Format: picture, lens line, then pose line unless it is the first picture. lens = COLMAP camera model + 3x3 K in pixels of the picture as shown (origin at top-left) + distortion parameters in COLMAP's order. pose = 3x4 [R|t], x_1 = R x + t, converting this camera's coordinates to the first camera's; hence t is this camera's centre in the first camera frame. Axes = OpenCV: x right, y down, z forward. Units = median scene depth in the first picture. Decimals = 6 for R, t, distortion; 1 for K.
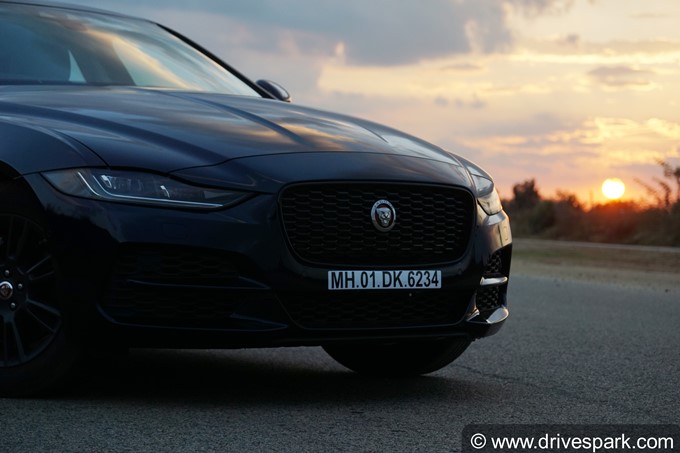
lens RADIAL K [[2002.2, 0, 341.6], [0, 2002.2, 223.5], [0, 0, 1]] dist [0.235606, 0.000000]
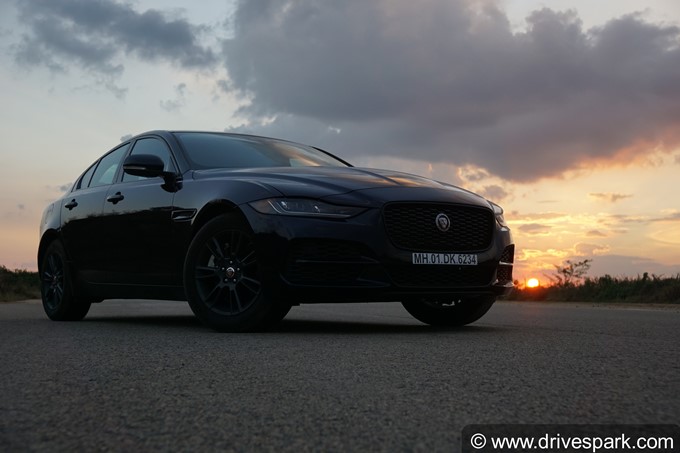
lens RADIAL K [[921.7, 0, 337.8], [0, 921.7, 231.2], [0, 0, 1]] dist [0.017887, 0.000000]
pose [[0.996860, -0.031866, -0.072491, -0.012248], [0.026233, 0.996657, -0.077377, 0.062881], [0.074714, 0.075232, 0.994363, 0.197725]]
